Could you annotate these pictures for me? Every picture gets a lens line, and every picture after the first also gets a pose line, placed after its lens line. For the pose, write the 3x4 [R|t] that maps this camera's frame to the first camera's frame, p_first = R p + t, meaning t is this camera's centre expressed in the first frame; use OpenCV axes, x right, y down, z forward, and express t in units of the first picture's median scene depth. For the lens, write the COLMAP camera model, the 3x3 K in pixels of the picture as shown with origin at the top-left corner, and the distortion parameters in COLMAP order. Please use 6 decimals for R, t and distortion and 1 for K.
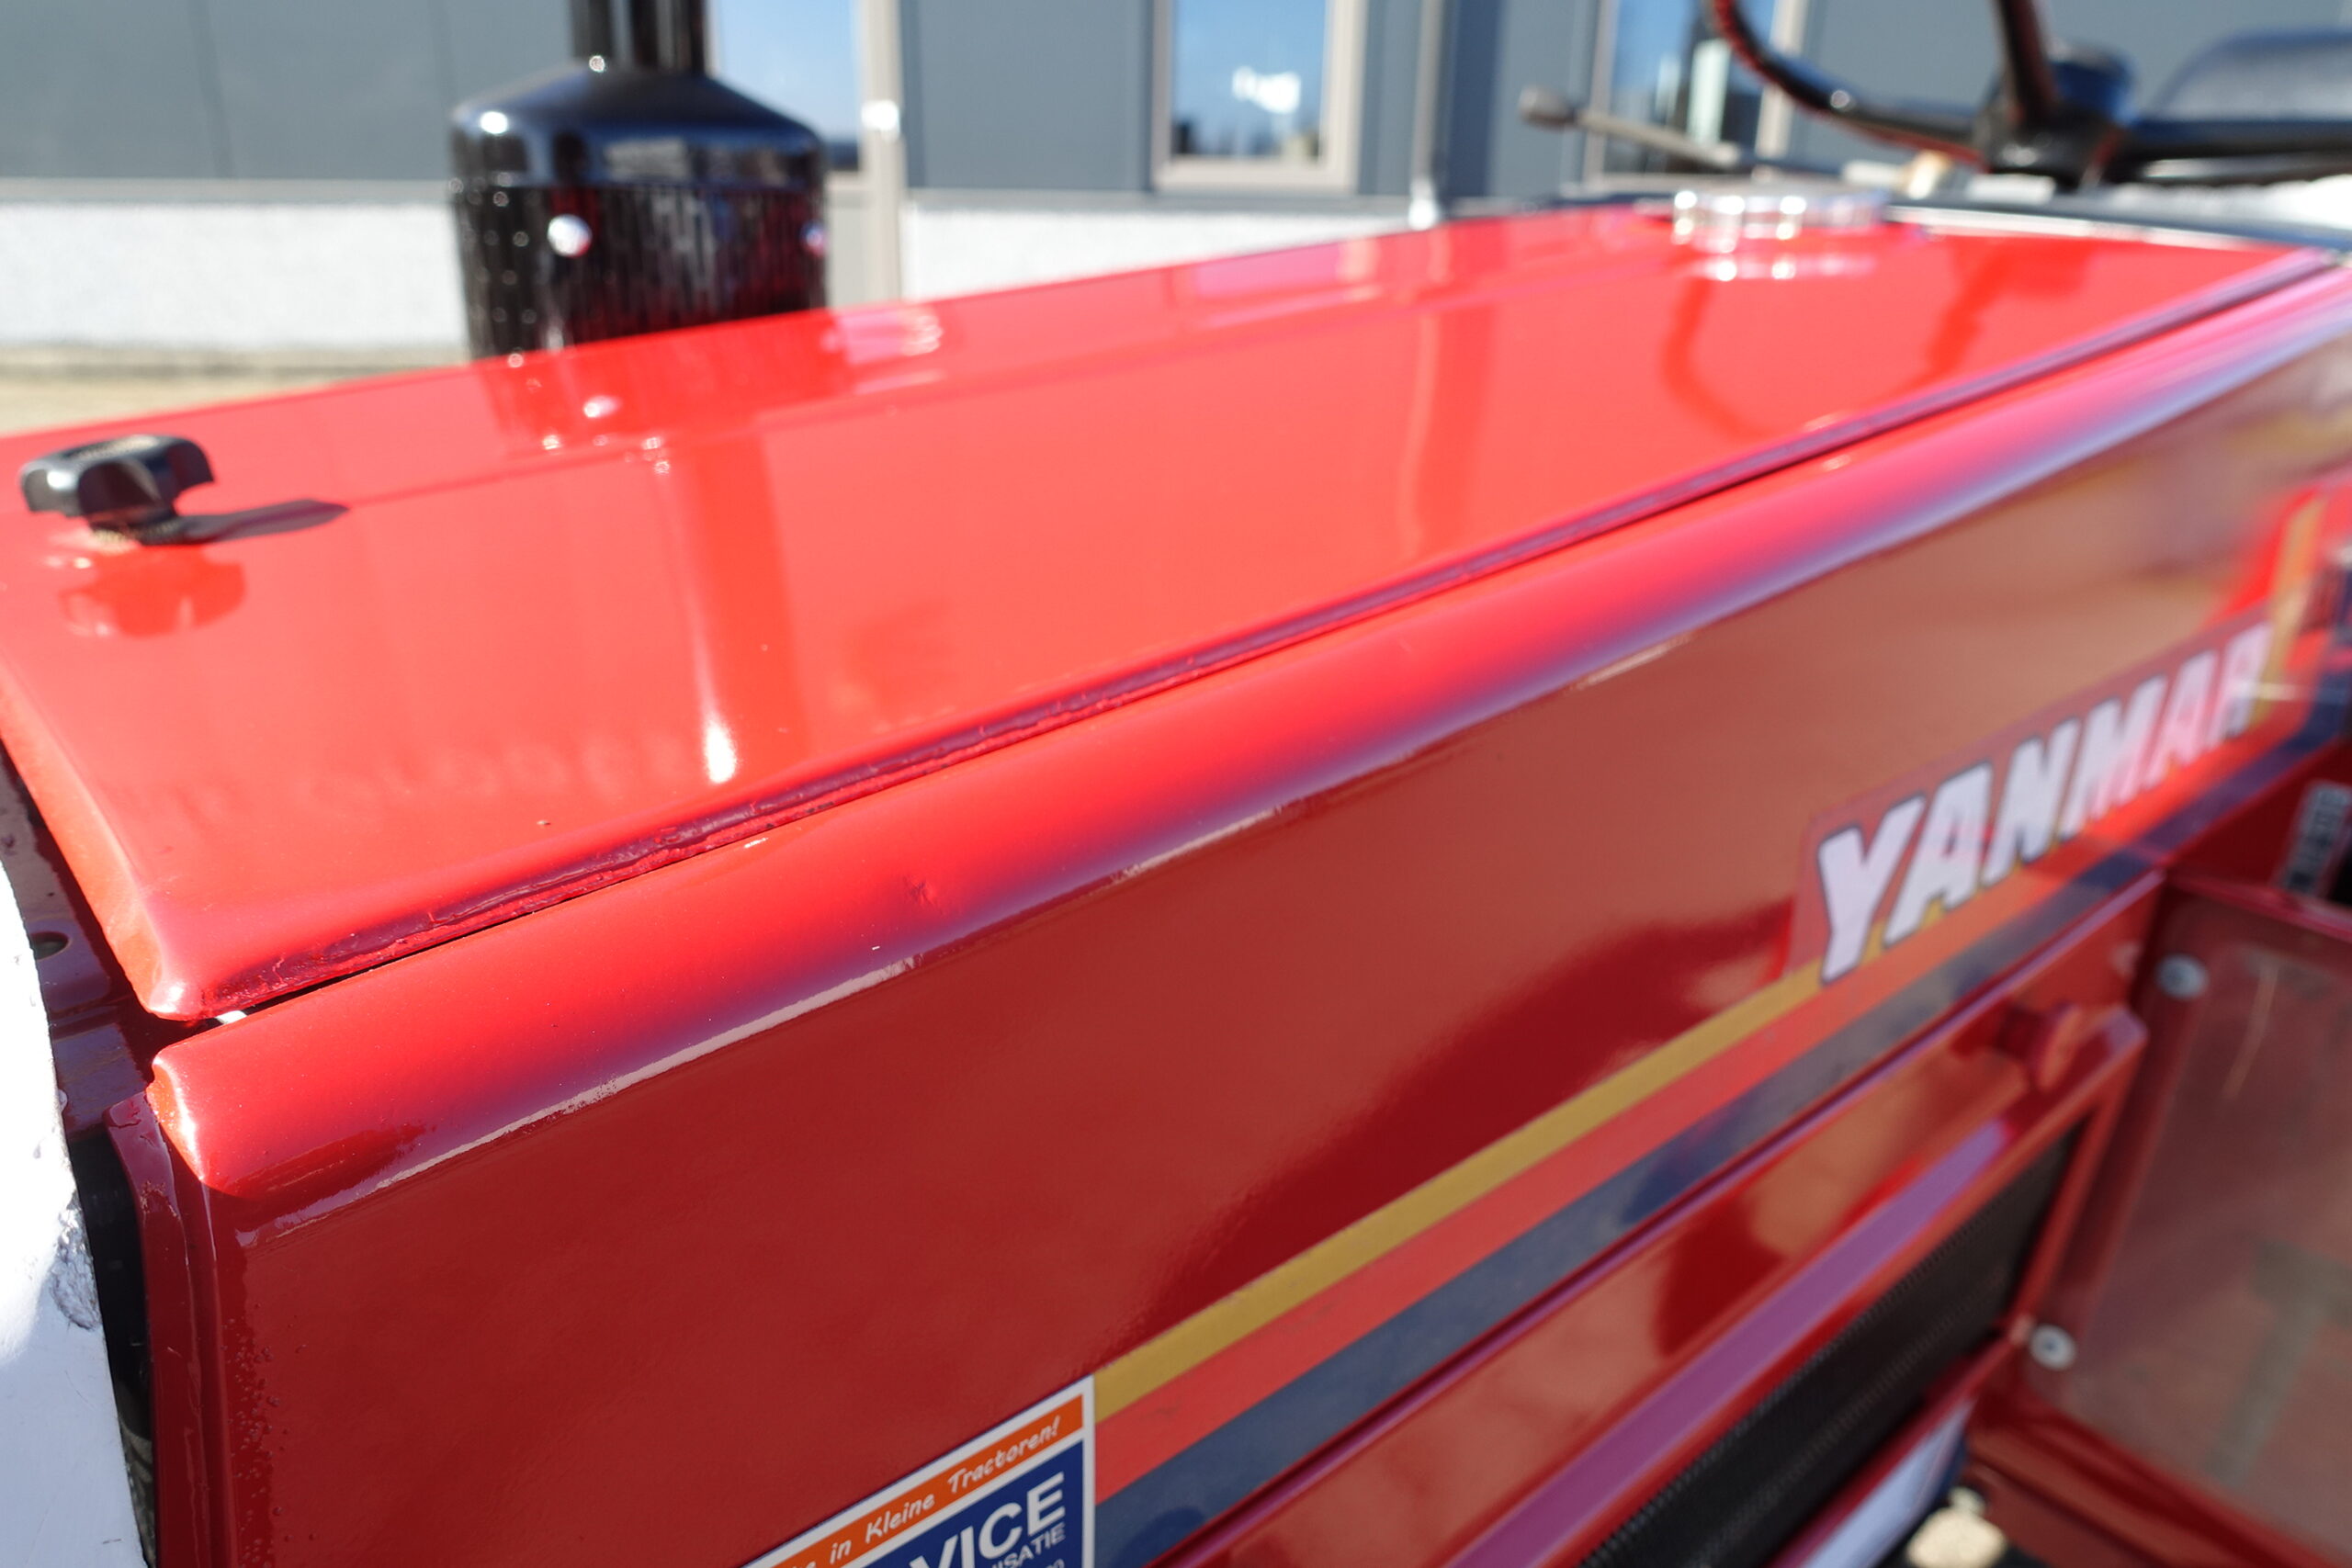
lens RADIAL K [[1617.8, 0, 1173.2], [0, 1617.8, 783.2], [0, 0, 1]] dist [0.005767, -0.009163]
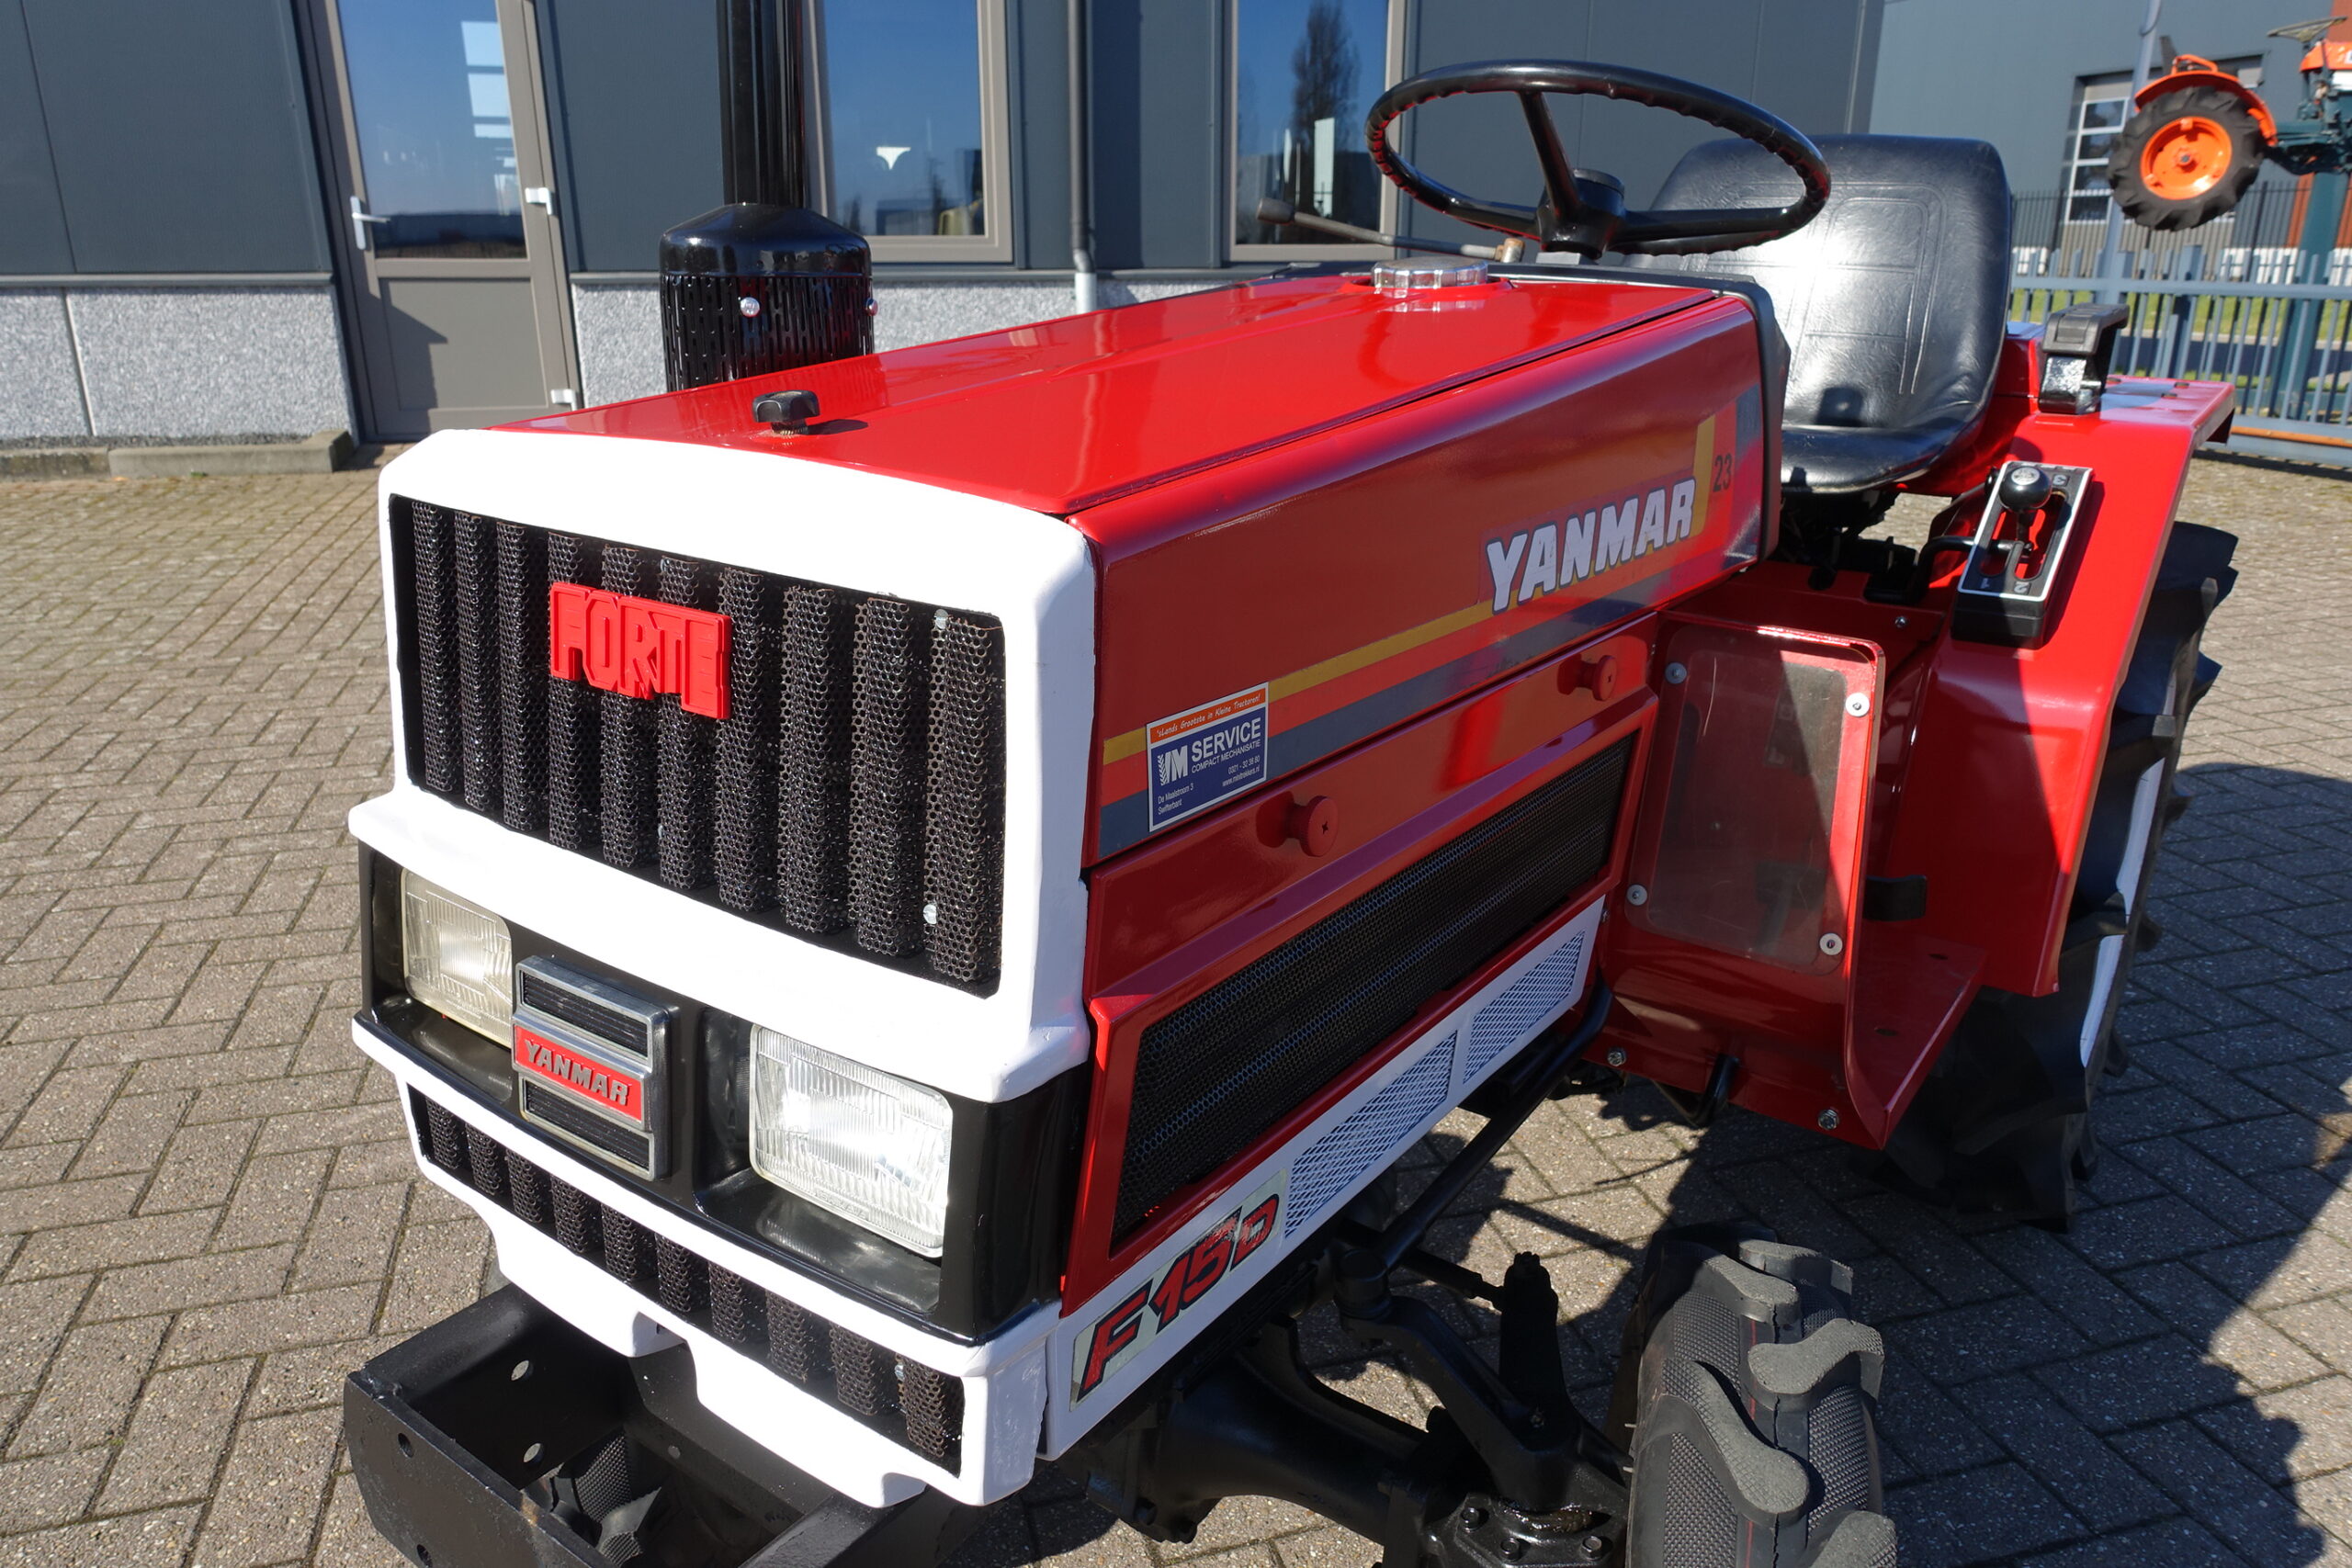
lens RADIAL K [[1617.8, 0, 1173.2], [0, 1617.8, 783.2], [0, 0, 1]] dist [0.005767, -0.009163]
pose [[0.977756, -0.083473, 0.192421, -0.295543], [0.090718, 0.995450, -0.029139, 0.231163], [-0.189113, 0.045947, 0.980880, -0.674055]]
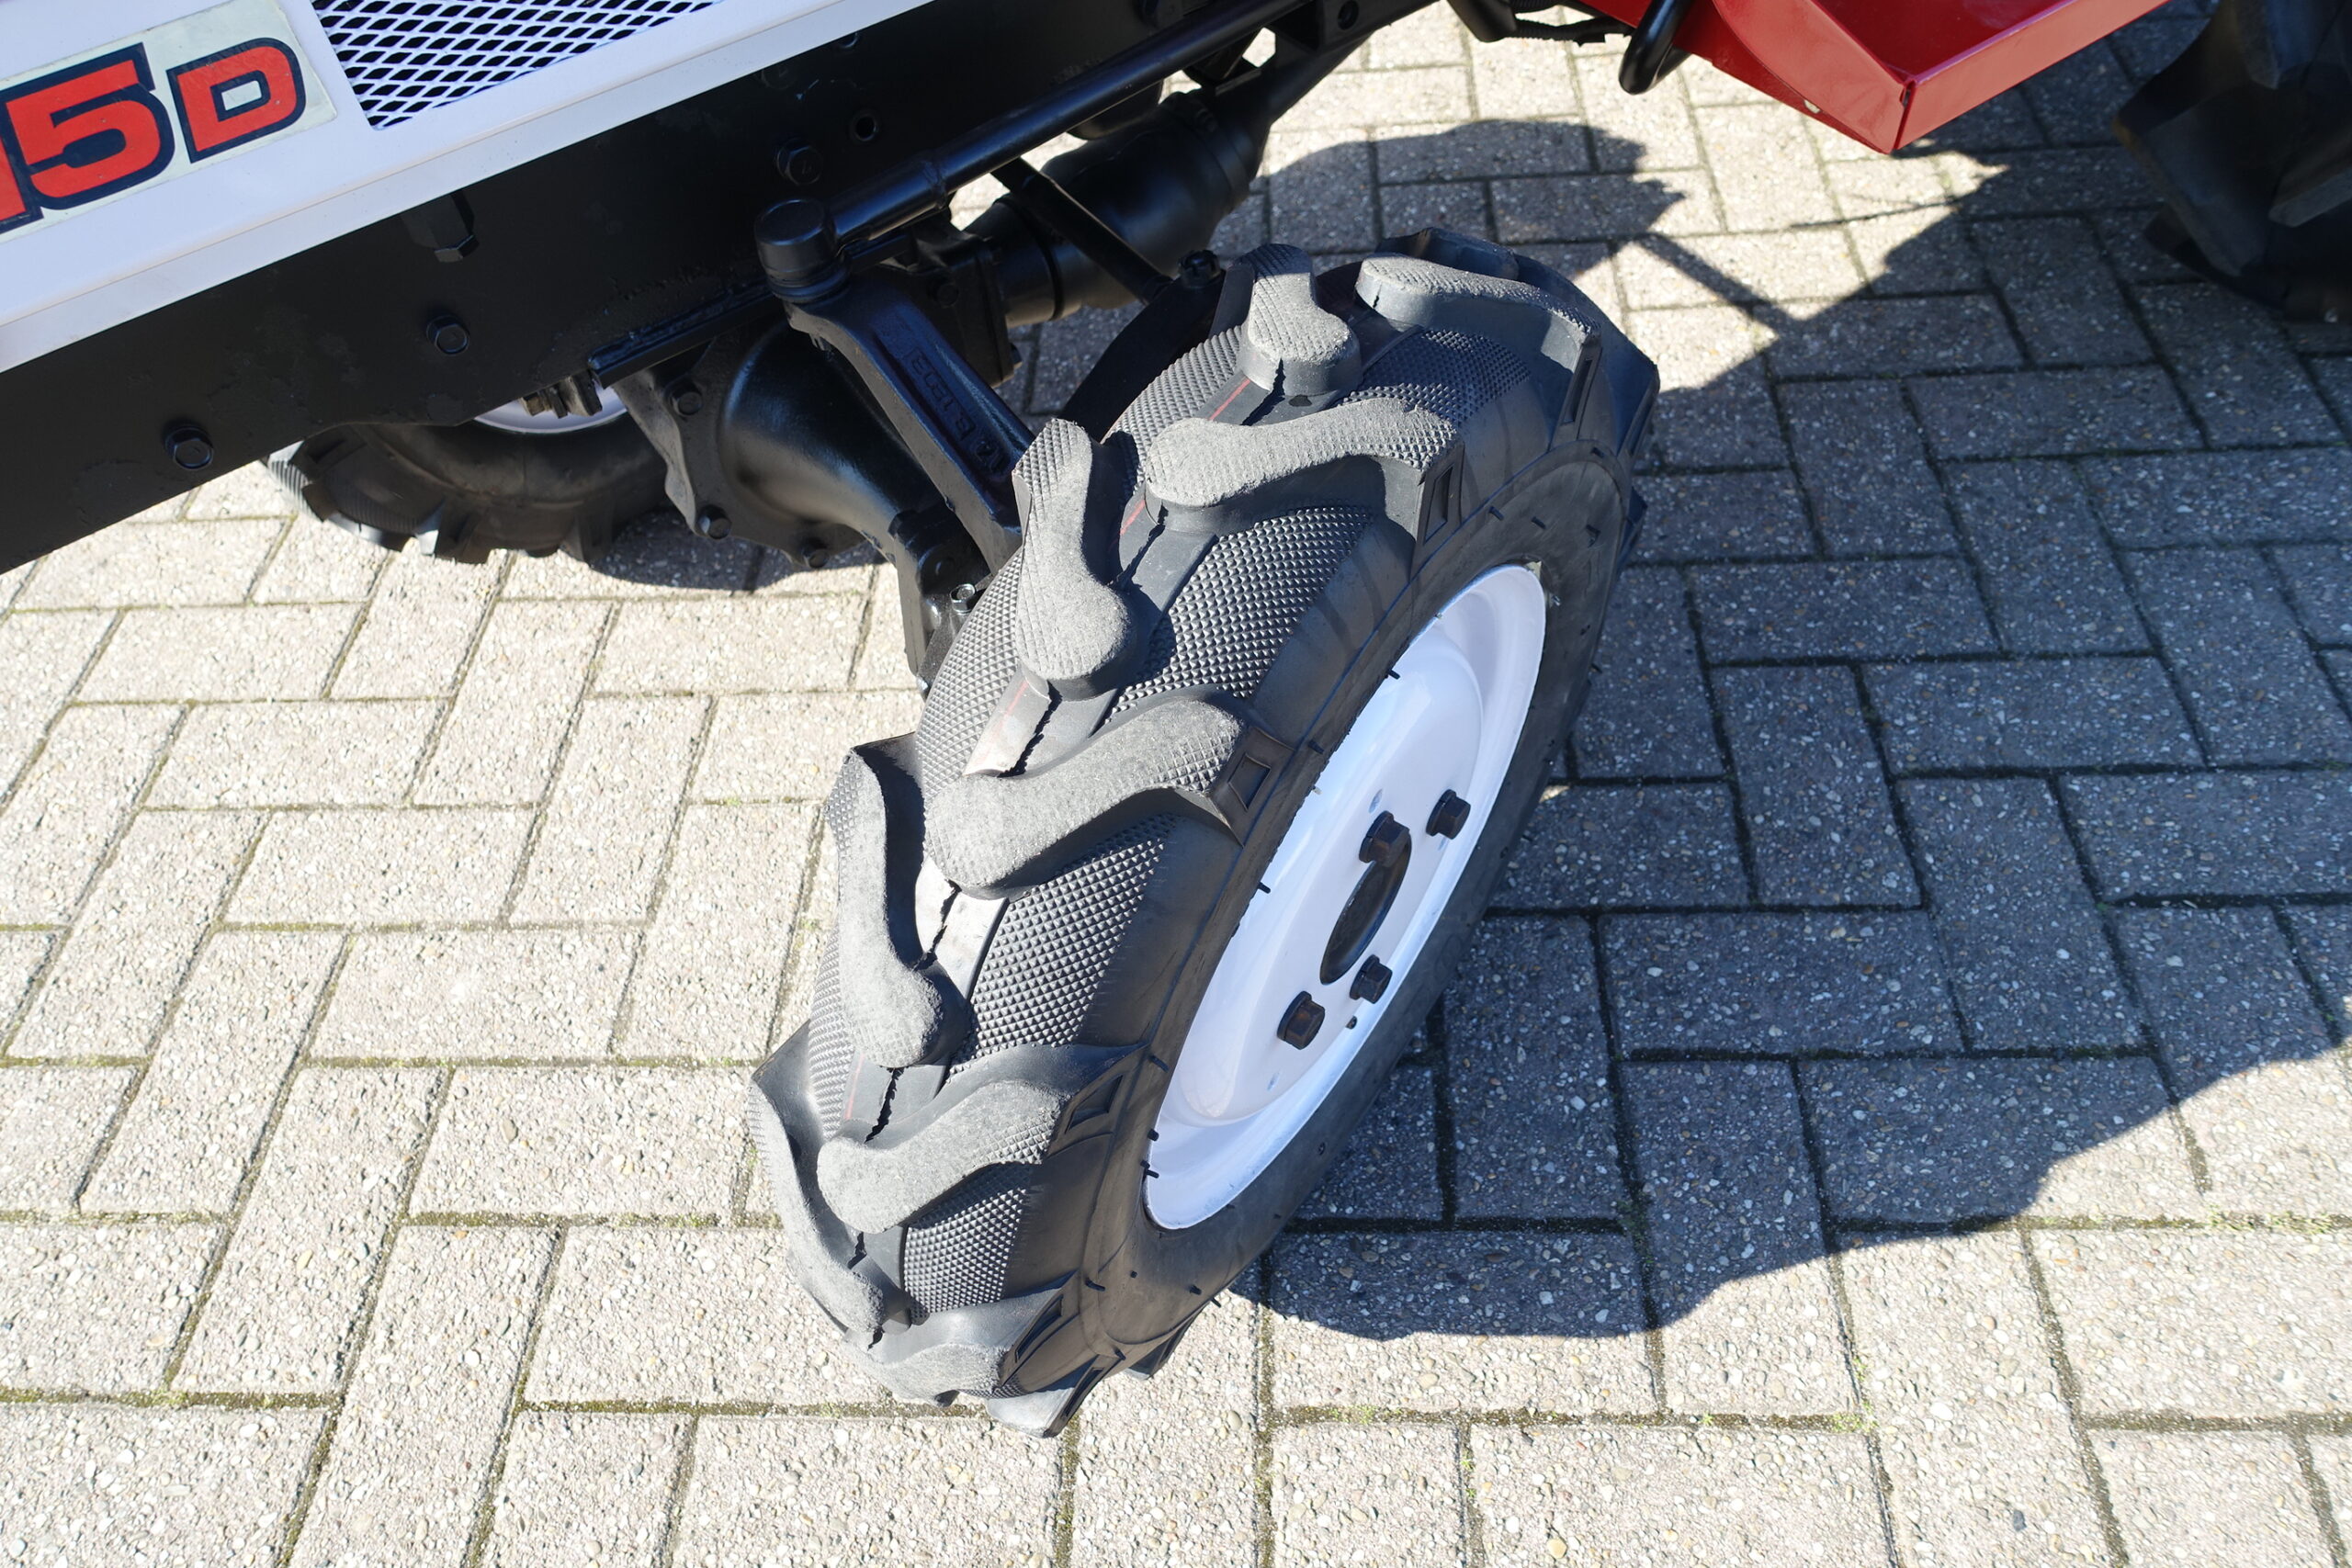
lens RADIAL K [[1618.4, 0, 1178.3], [0, 1618.4, 786.7], [0, 0, 1]] dist [-0.000098, -0.002539]
pose [[0.989654, 0.023894, -0.141468, 0.535589], [0.051755, 0.860190, 0.507340, 0.467423], [0.133812, -0.509413, 0.850055, -0.181046]]
